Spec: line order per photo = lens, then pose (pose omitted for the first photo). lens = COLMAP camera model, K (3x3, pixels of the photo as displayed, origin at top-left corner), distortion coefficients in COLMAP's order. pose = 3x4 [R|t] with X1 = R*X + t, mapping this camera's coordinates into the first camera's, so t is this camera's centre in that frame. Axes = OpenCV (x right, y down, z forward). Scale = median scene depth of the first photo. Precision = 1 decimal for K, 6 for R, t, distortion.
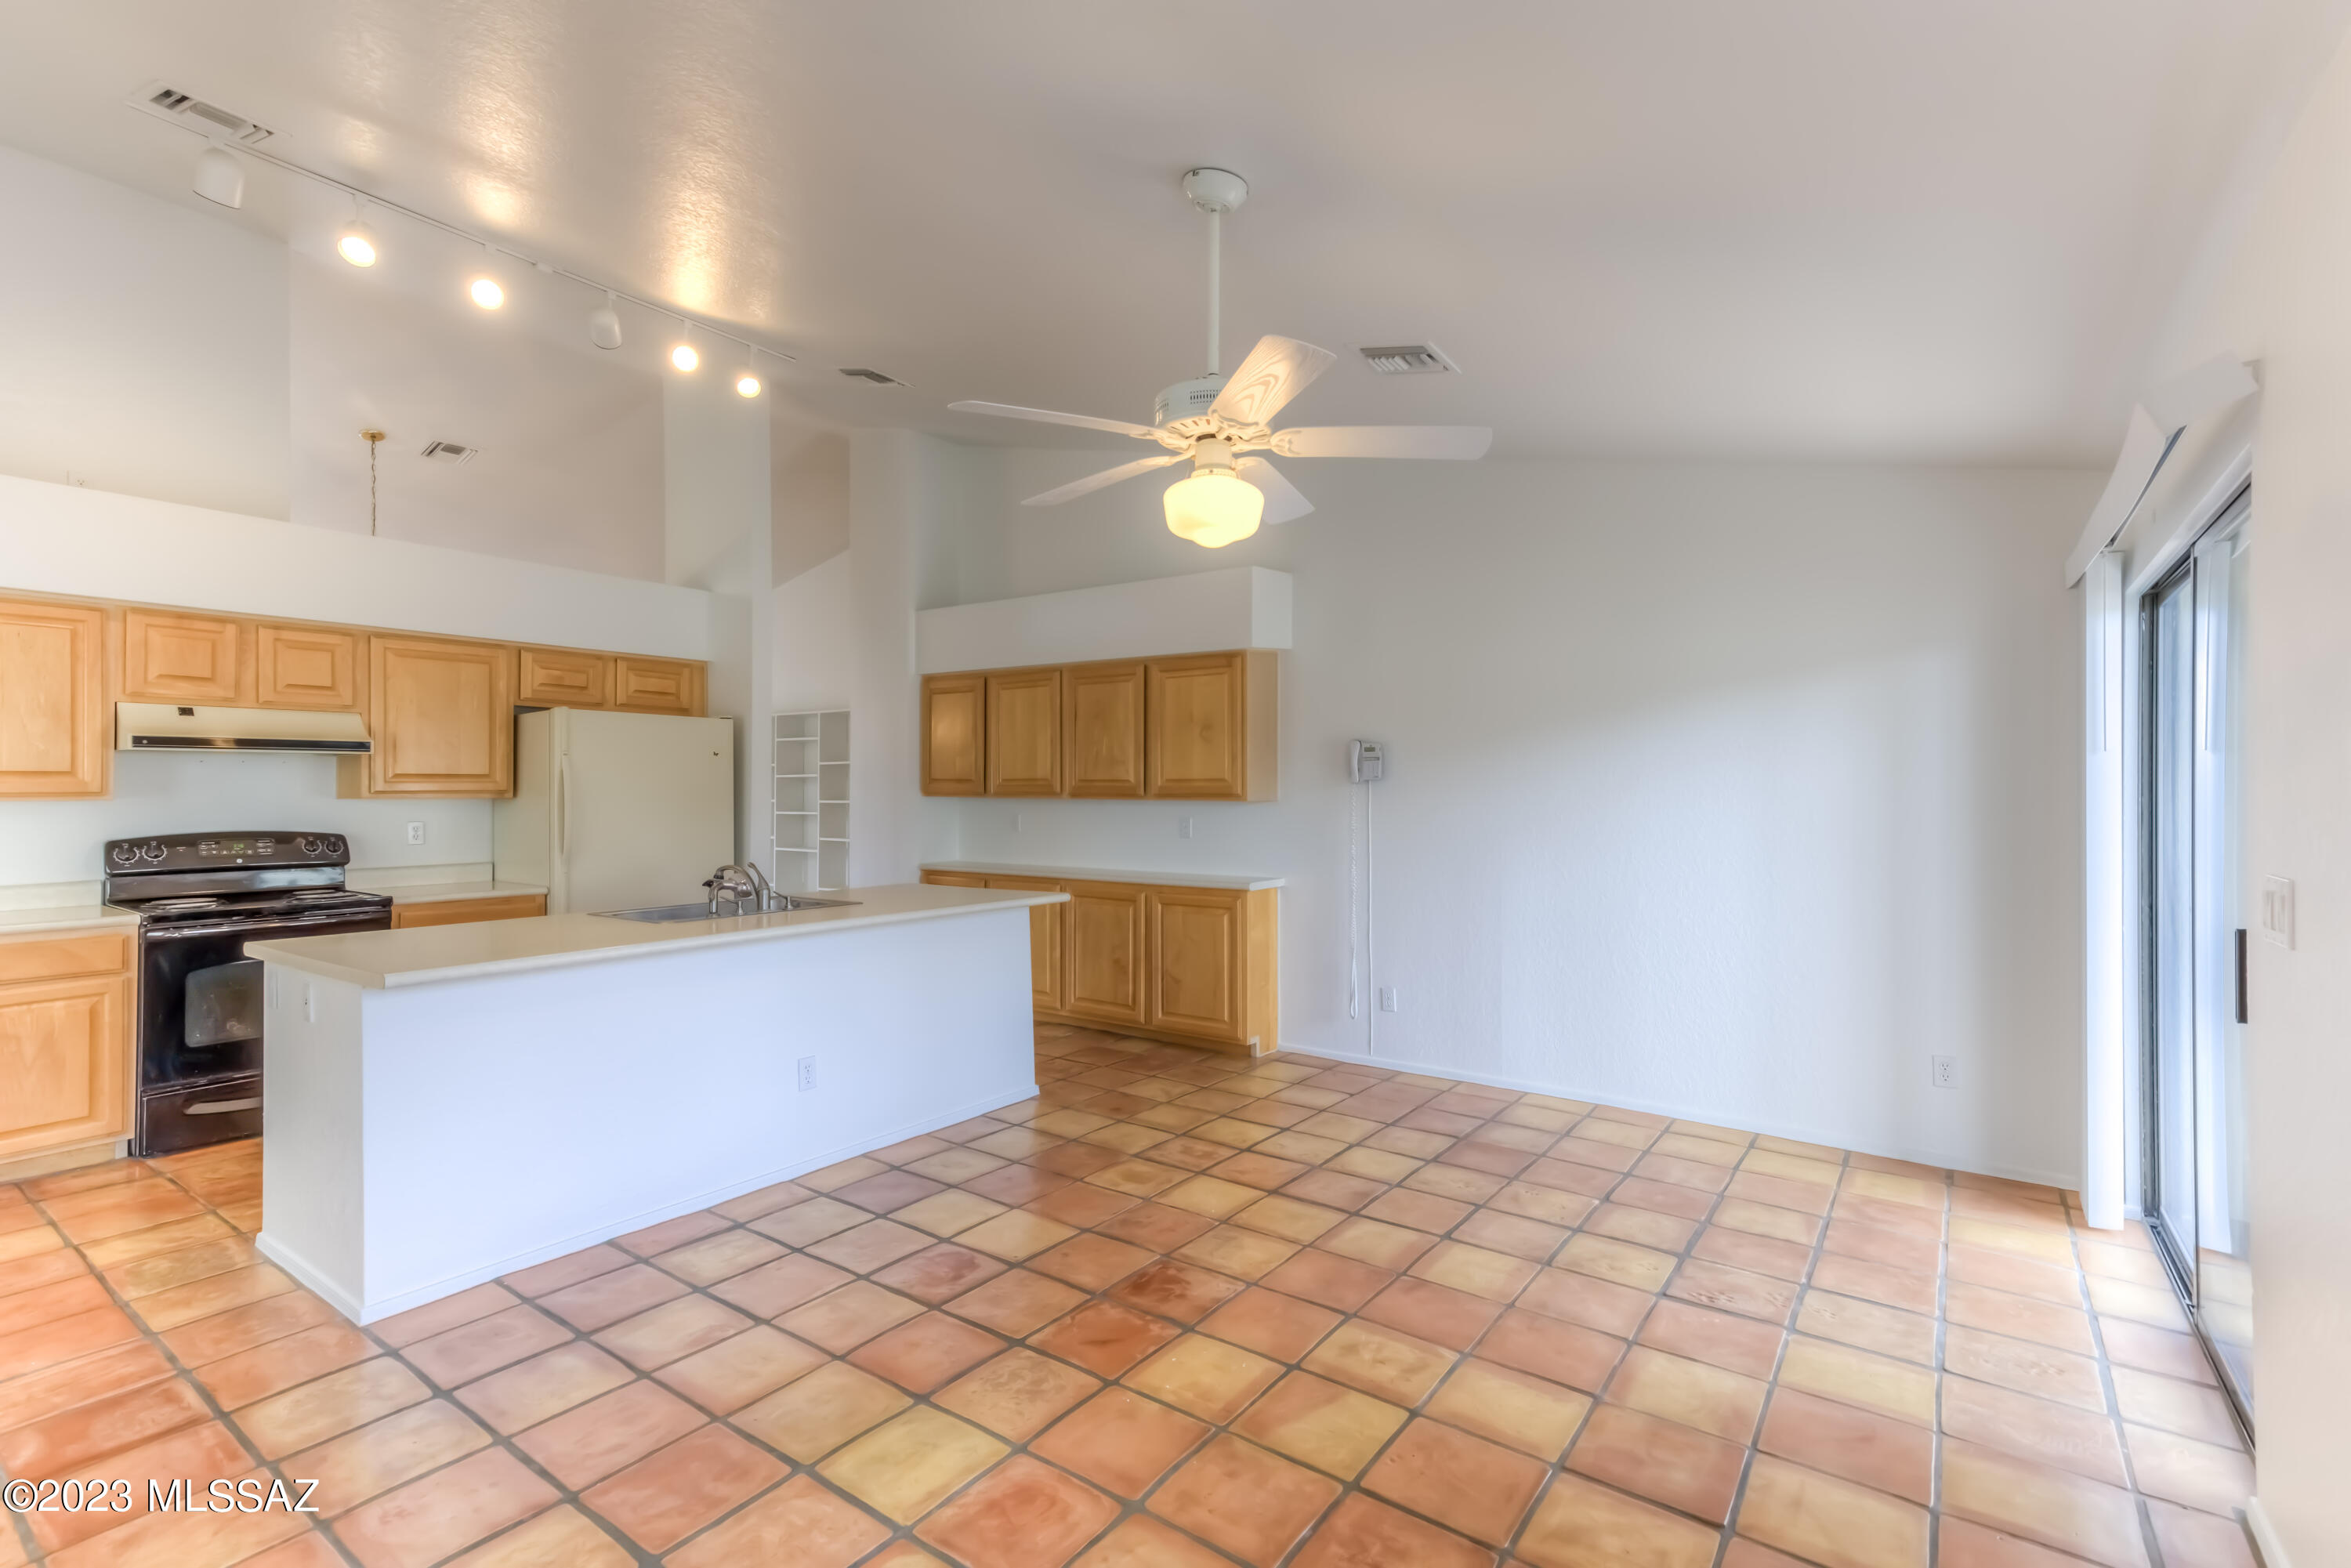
lens RADIAL K [[1085.6, 0, 1185.0], [0, 1085.6, 808.3], [0, 0, 1]] dist [0.001319, 0.008097]
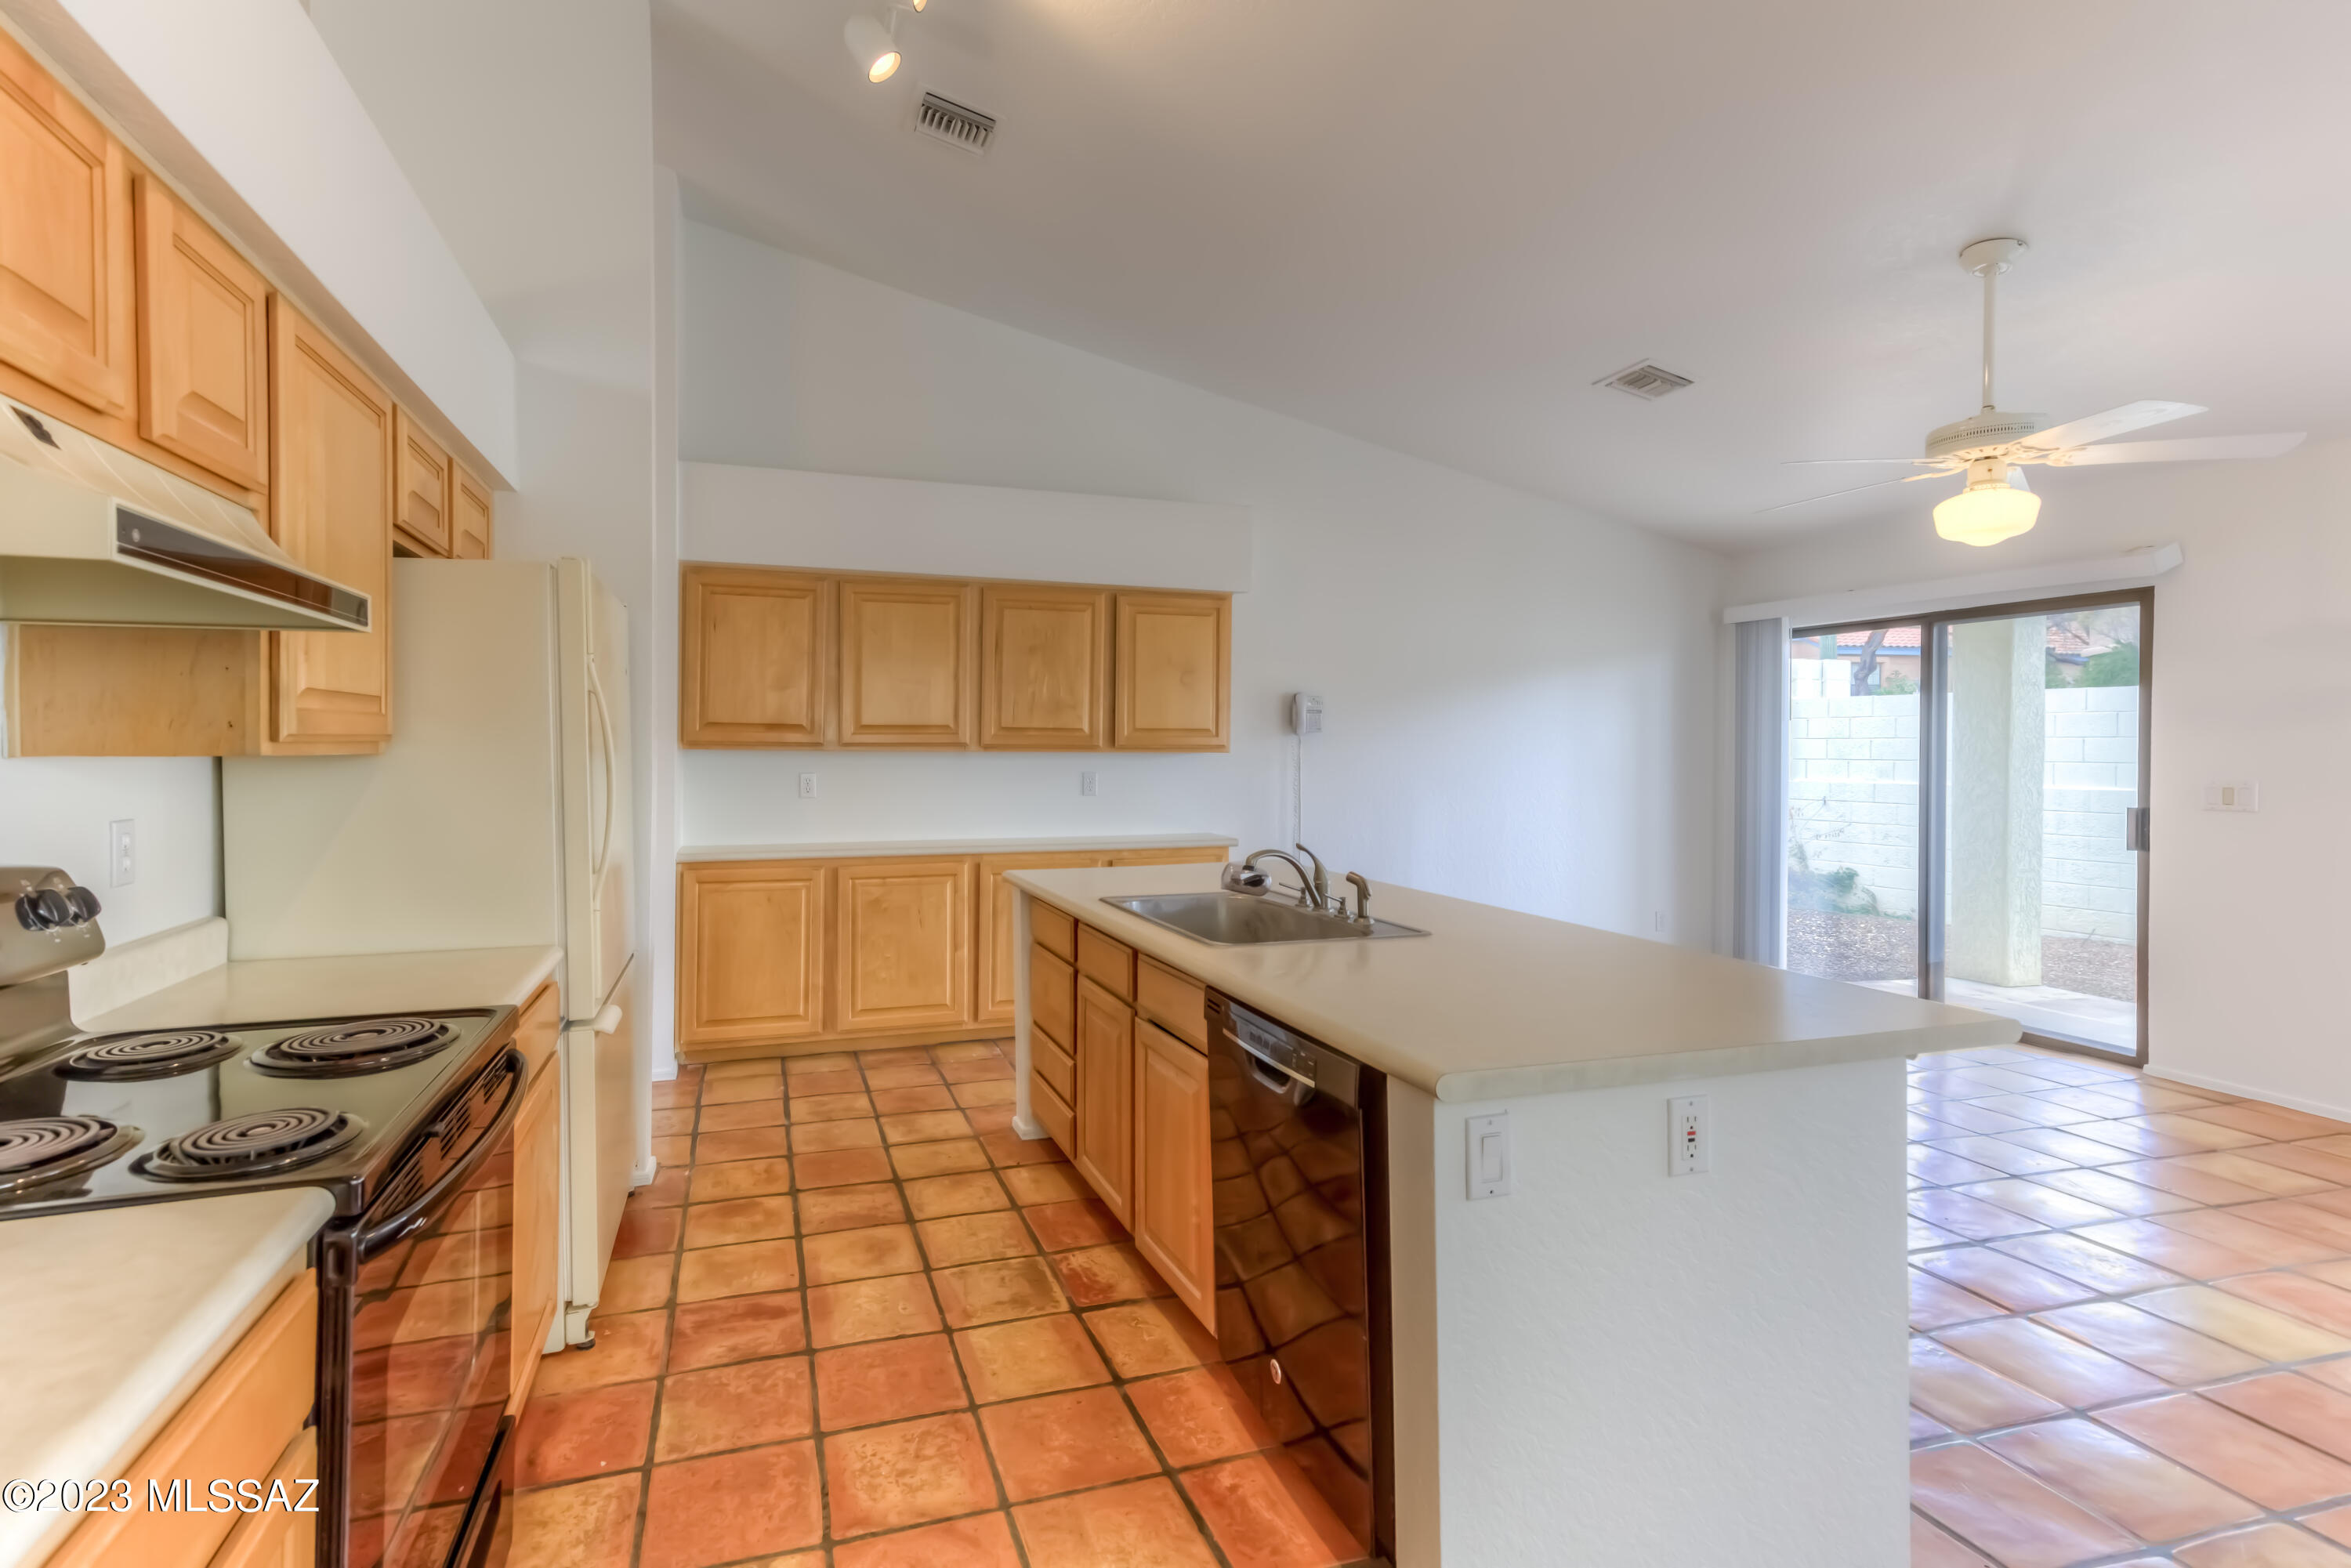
lens RADIAL K [[1083.8, 0, 1175.9], [0, 1083.8, 746.3], [0, 0, 1]] dist [0.001372, 0.000447]
pose [[0.604846, -0.001248, 0.796342, -0.960986], [0.010830, 0.999919, -0.006658, -0.008765], [-0.796269, 0.012652, 0.604810, 0.620000]]
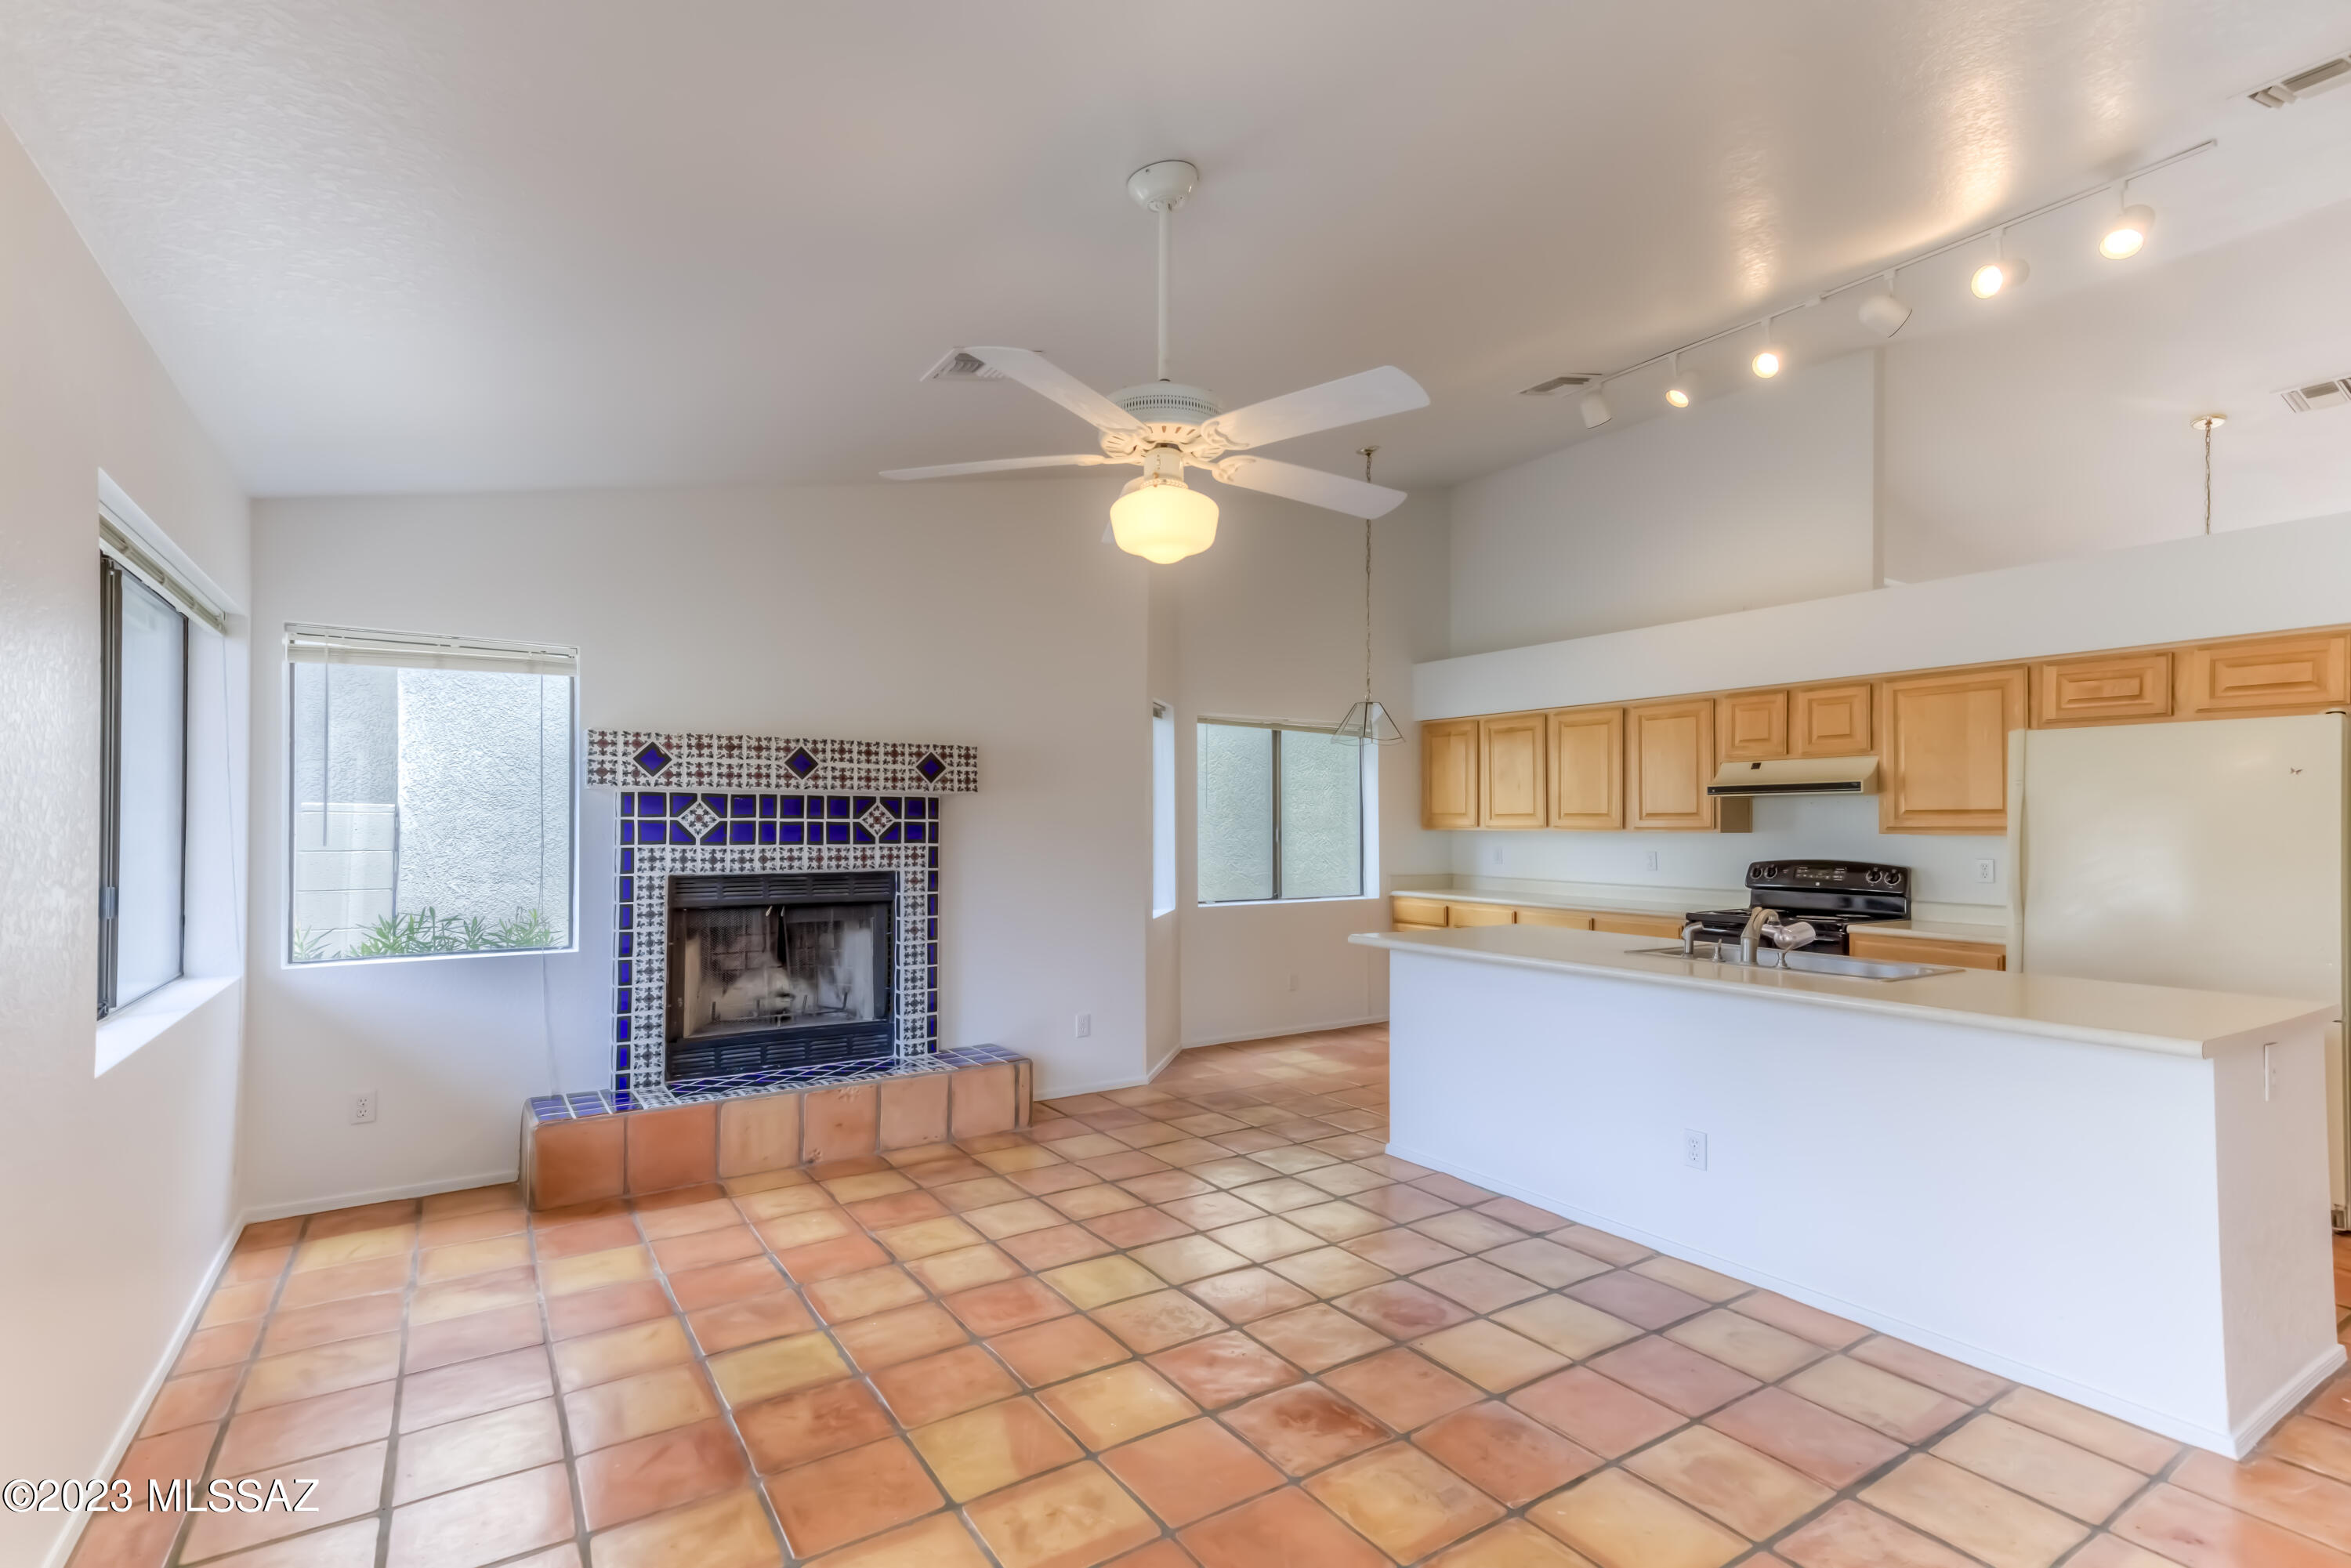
lens RADIAL K [[1085.6, 0, 1185.0], [0, 1085.6, 808.3], [0, 0, 1]] dist [0.001319, 0.008097]
pose [[-0.357961, -0.016091, -0.933598, 0.560336], [-0.021368, 0.999731, -0.009038, -0.010982], [0.933492, 0.016714, -0.358209, 0.840263]]
